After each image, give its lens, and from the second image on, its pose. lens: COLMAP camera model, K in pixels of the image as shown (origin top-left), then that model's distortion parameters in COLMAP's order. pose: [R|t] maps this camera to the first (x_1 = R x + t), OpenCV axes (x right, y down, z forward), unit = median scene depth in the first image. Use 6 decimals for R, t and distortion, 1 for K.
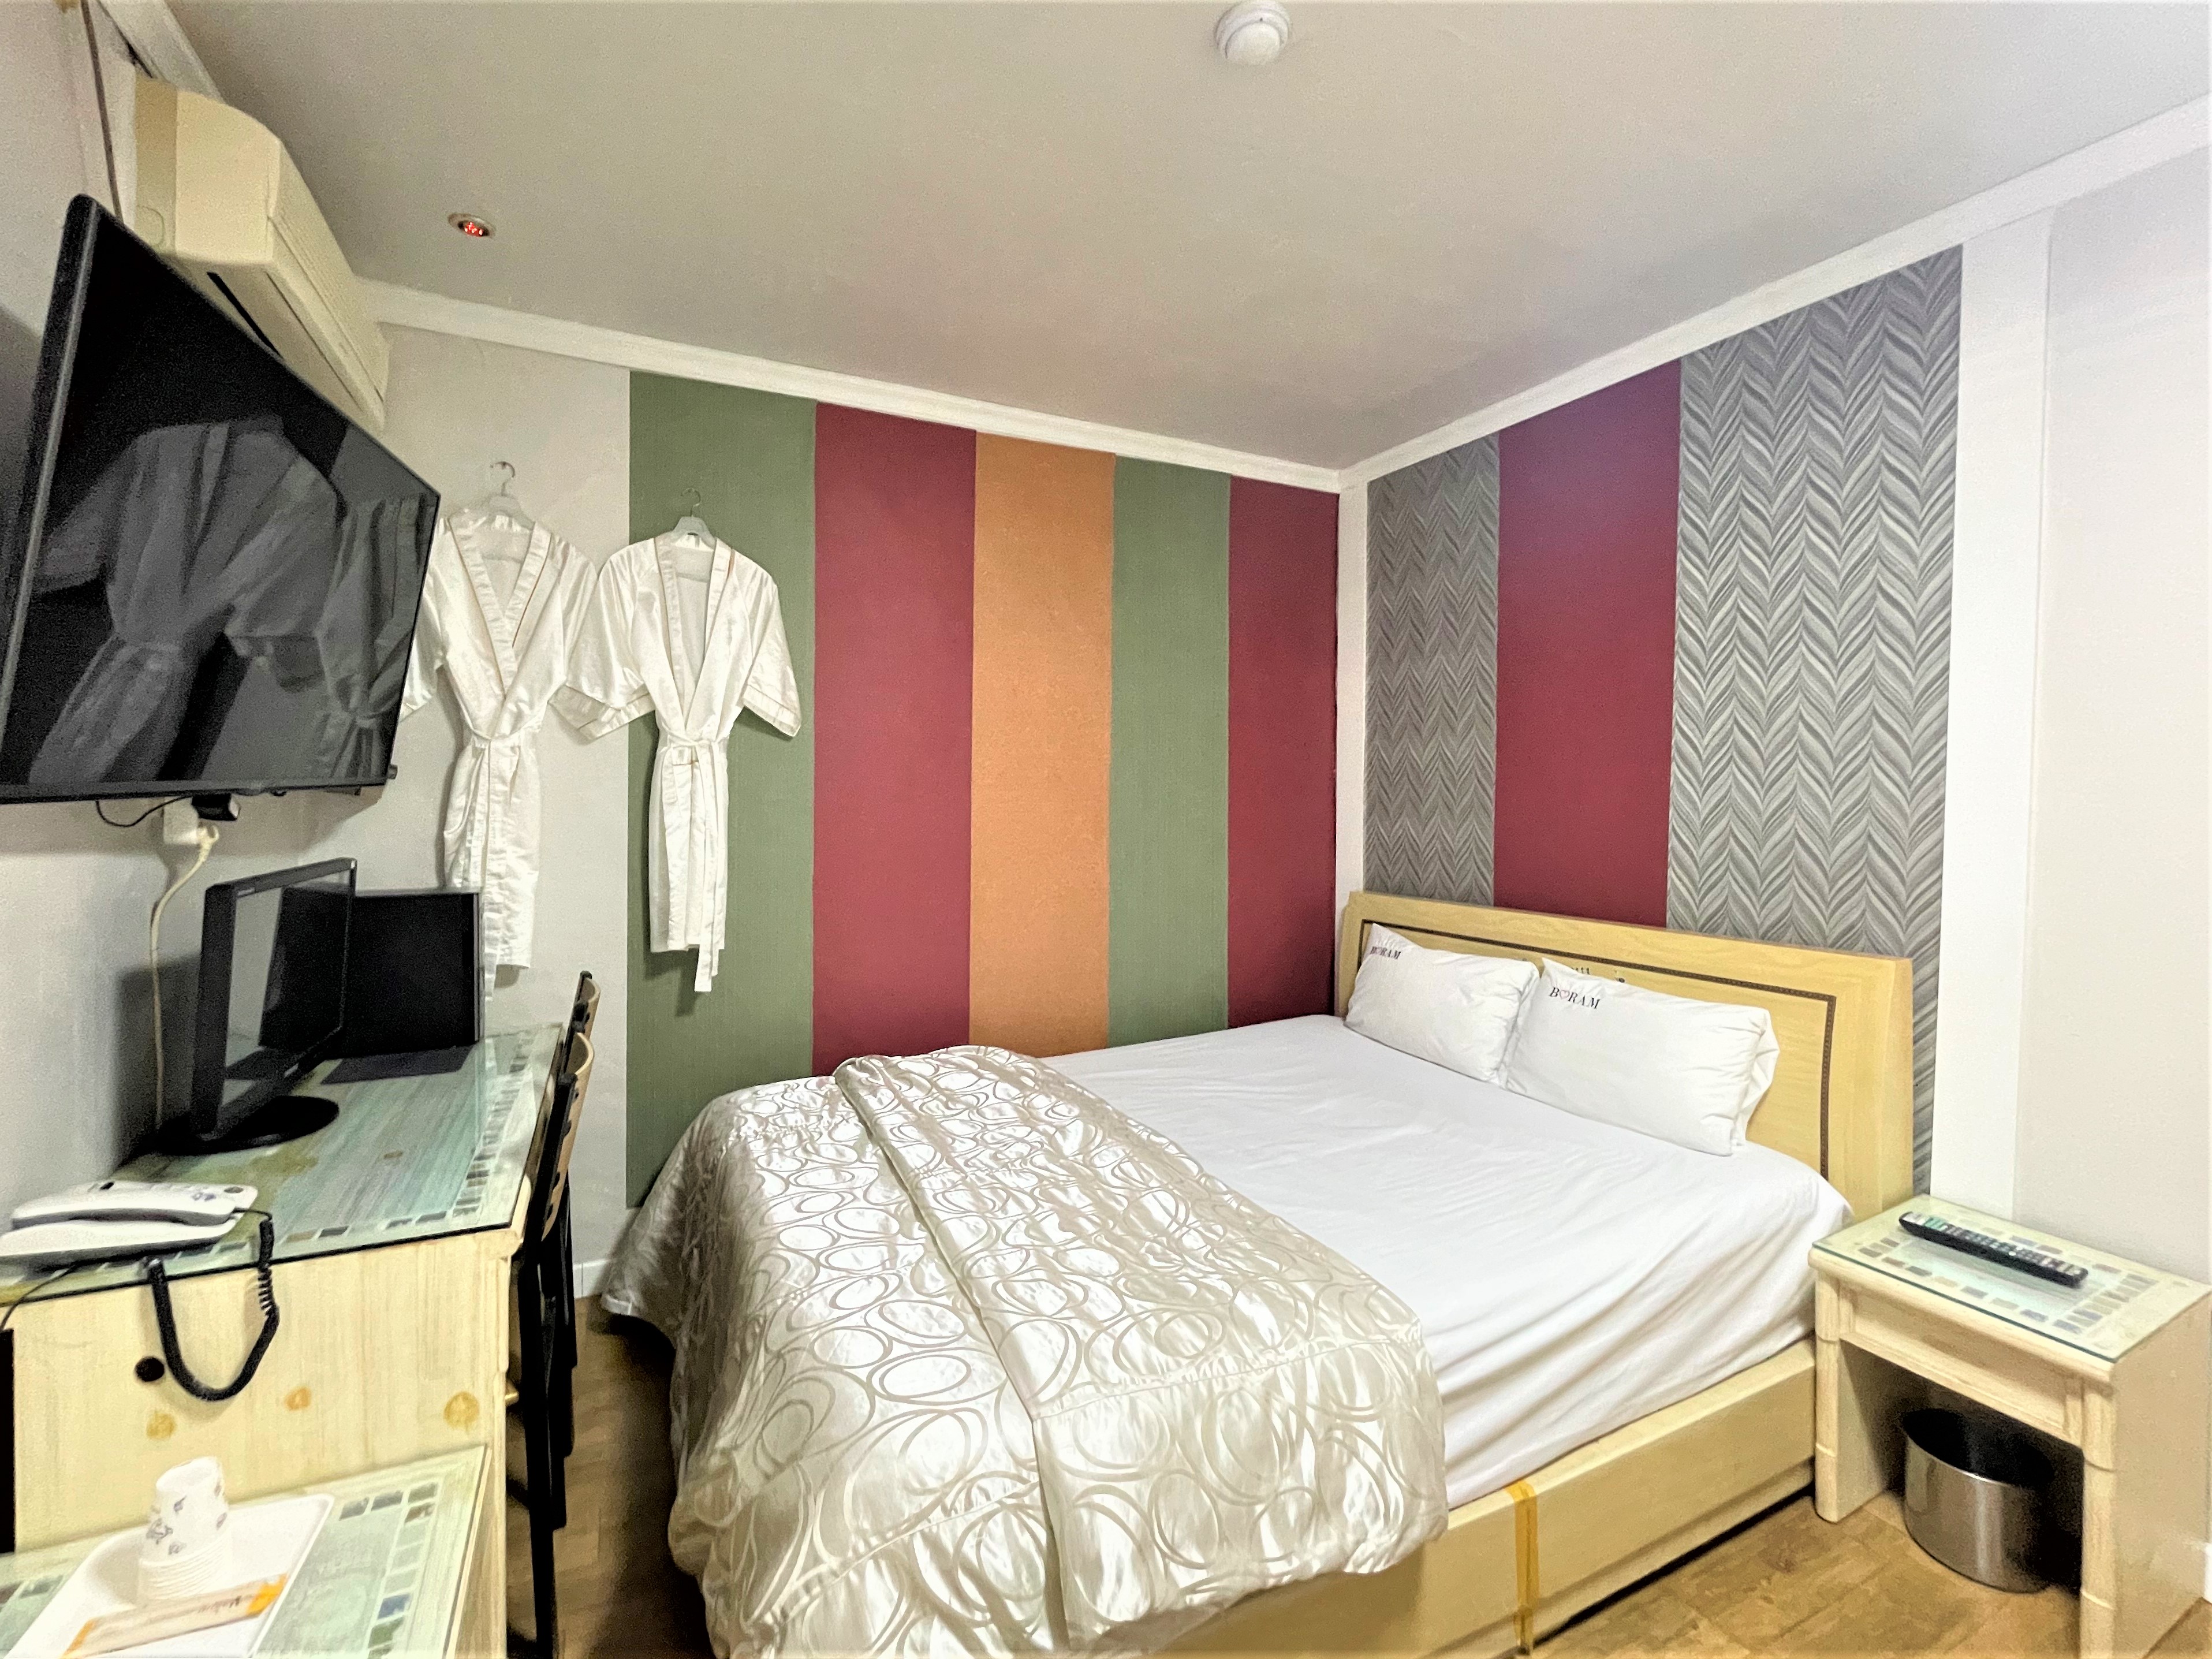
lens RADIAL K [[941.2, 0, 1048.2], [0, 941.2, 808.2], [0, 0, 1]] dist [-0.002529, -0.000085]
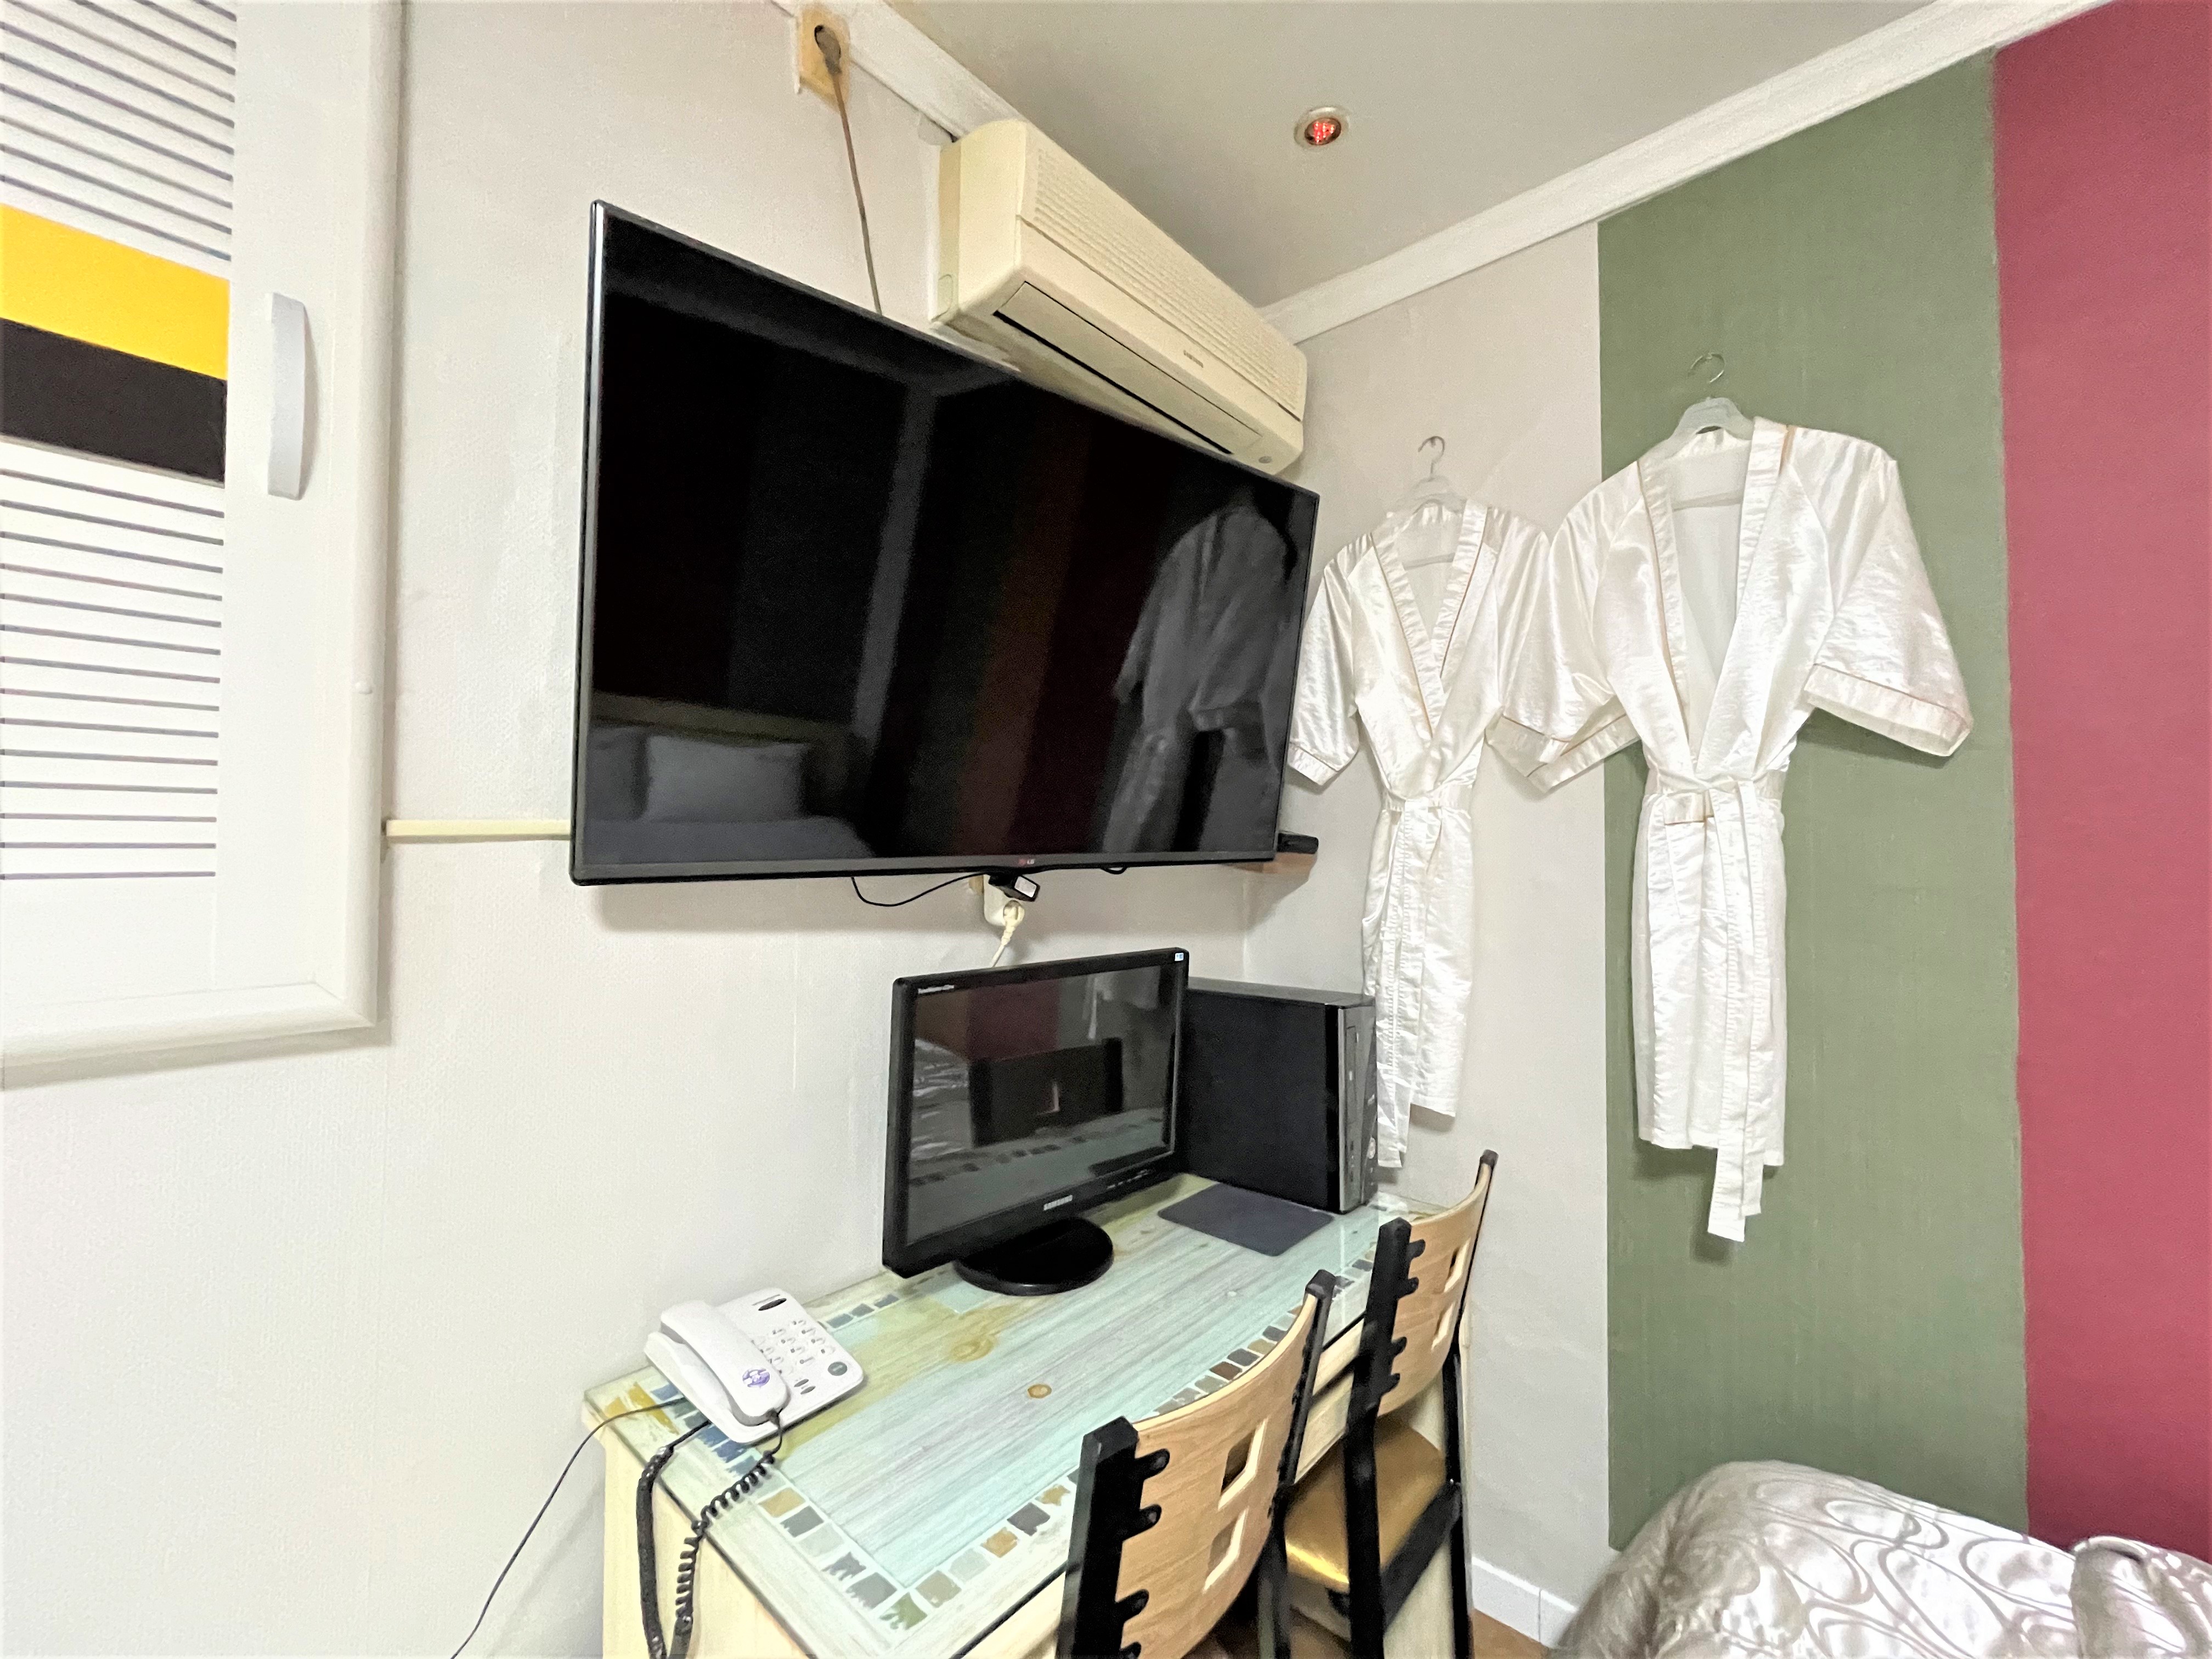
lens RADIAL K [[893.4, 0, 1111.5], [0, 893.4, 828.4], [0, 0, 1]] dist [-0.000515, -0.000134]
pose [[0.405806, -0.033125, -0.913359, -0.031491], [-0.017121, 0.998892, -0.043834, -0.013393], [0.913799, 0.033425, 0.404789, 0.466541]]
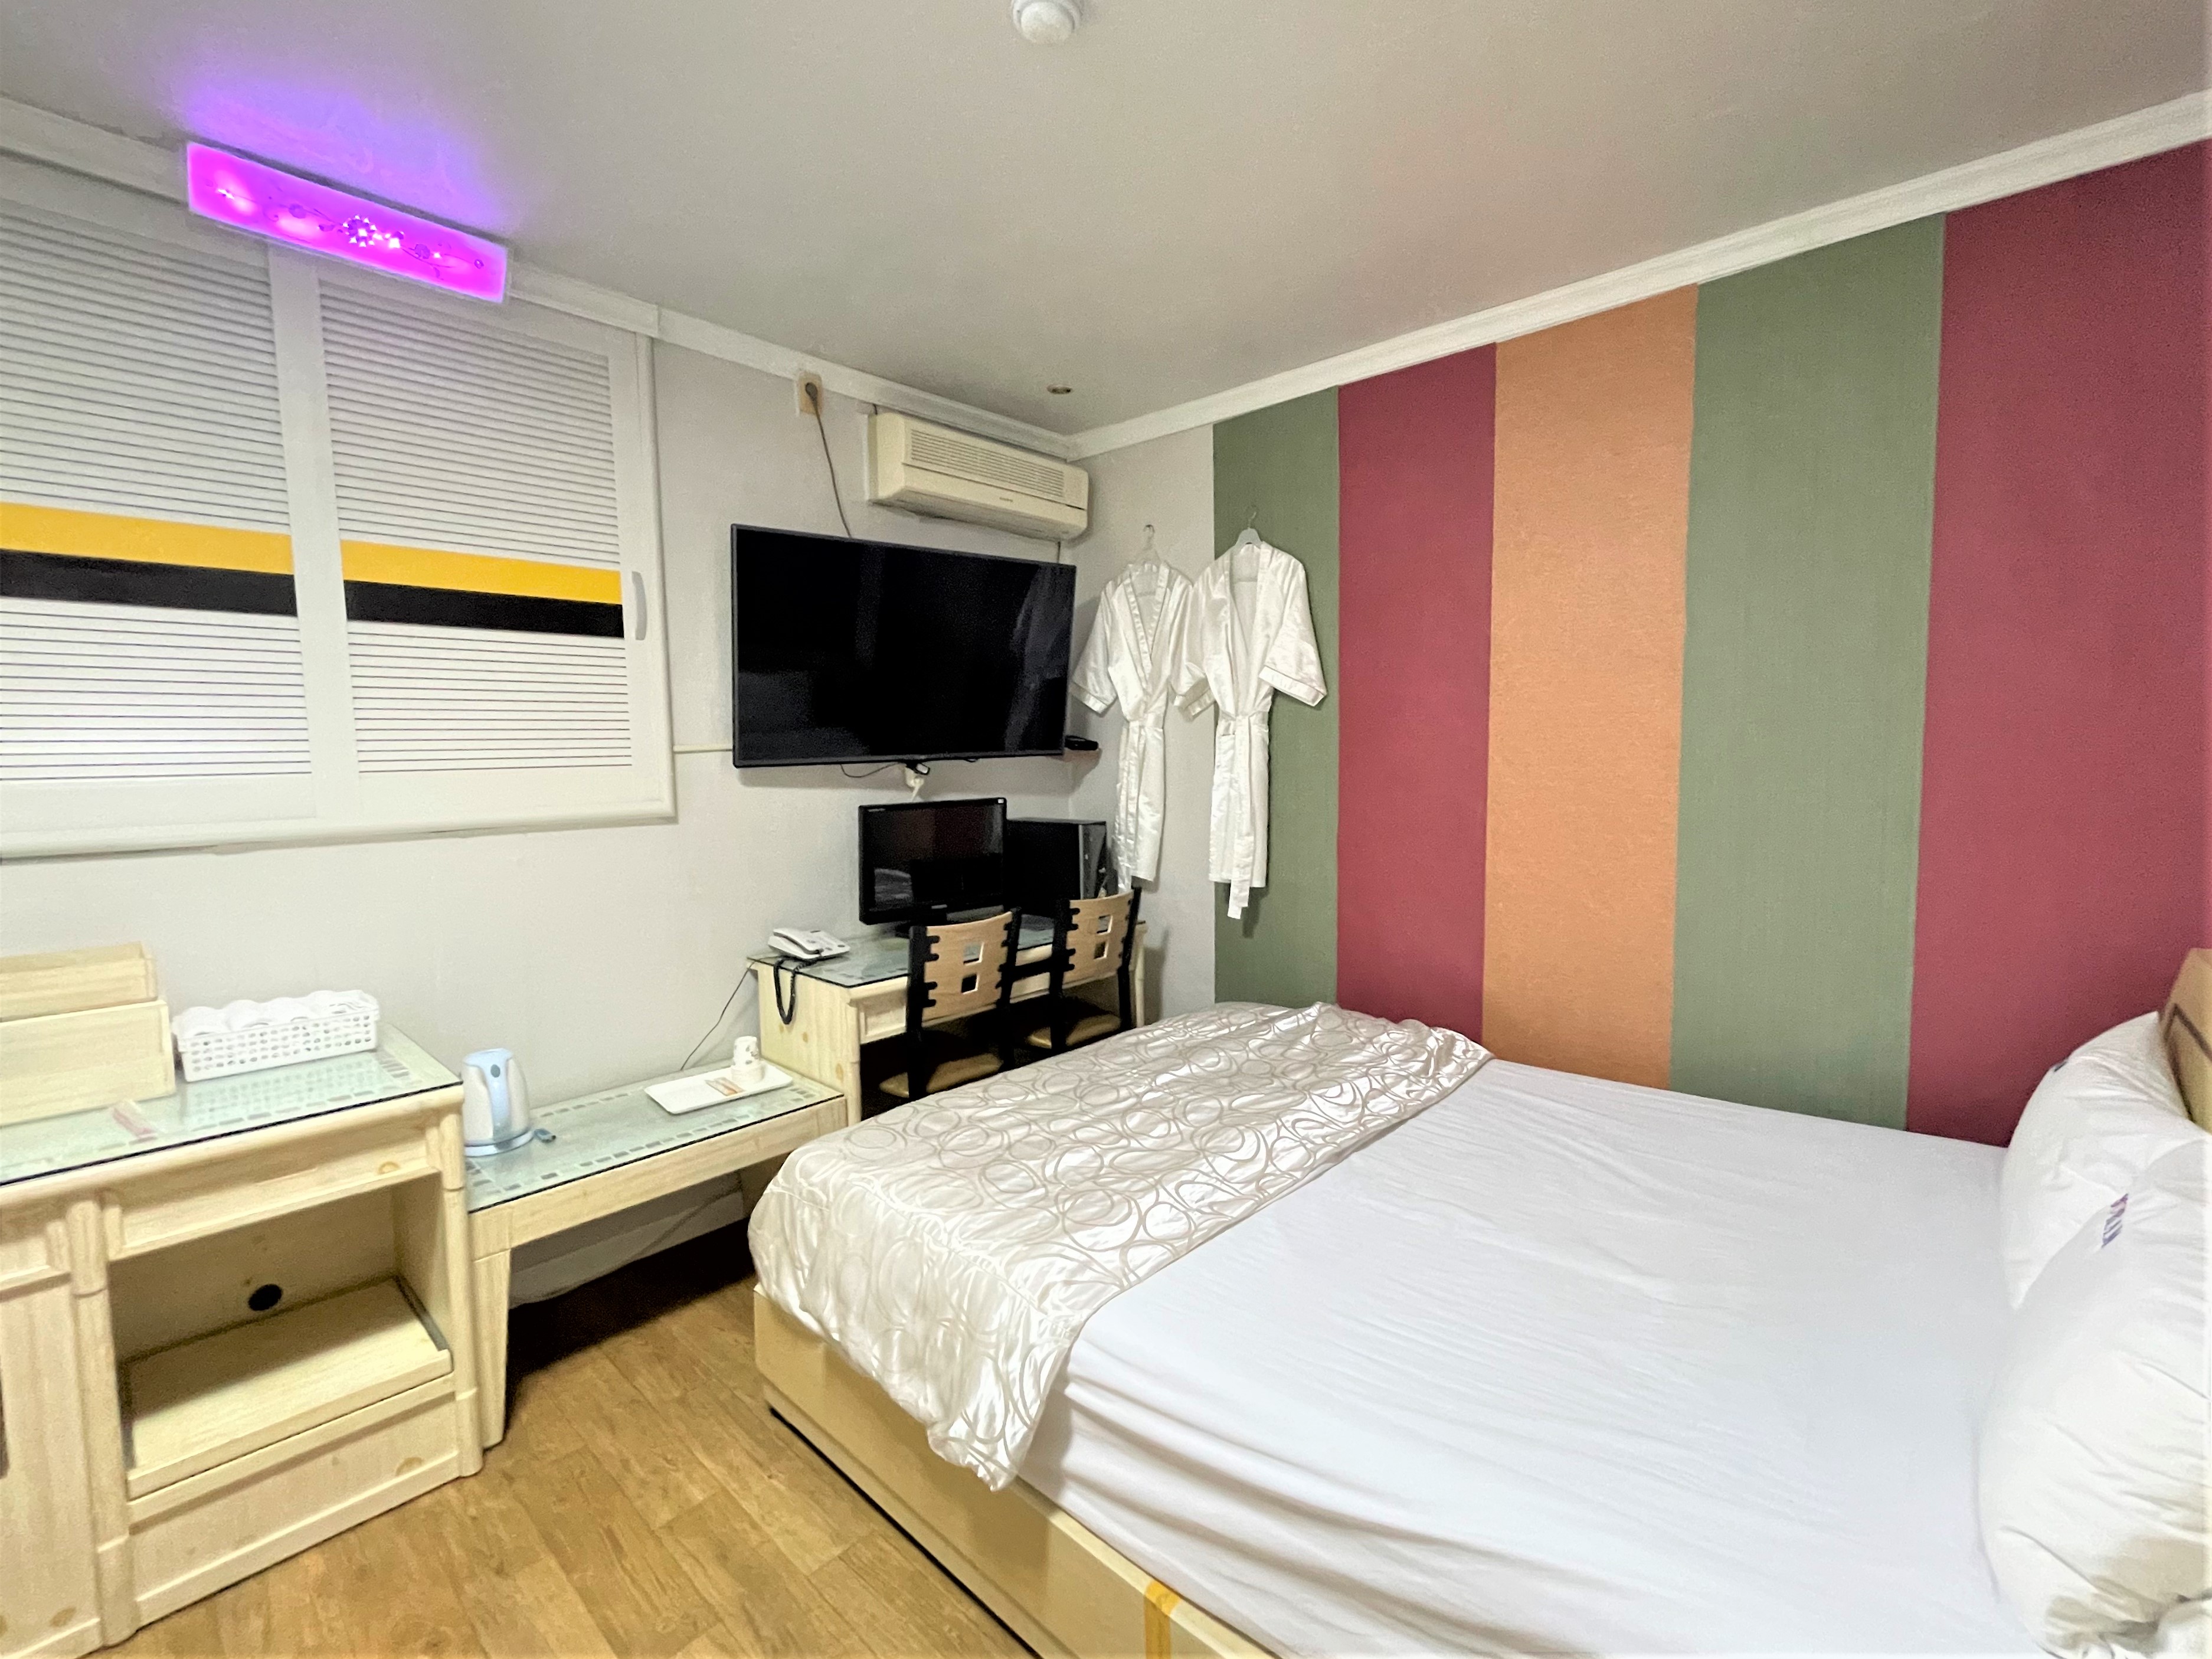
lens RADIAL K [[963.3, 0, 1173.9], [0, 963.3, 821.9], [0, 0, 1]] dist [-0.002410, -0.000154]
pose [[0.416565, 0.058214, -0.907240, 0.763180], [-0.003396, 0.998040, 0.062481, -0.011256], [0.909100, -0.022946, 0.415946, 0.408966]]
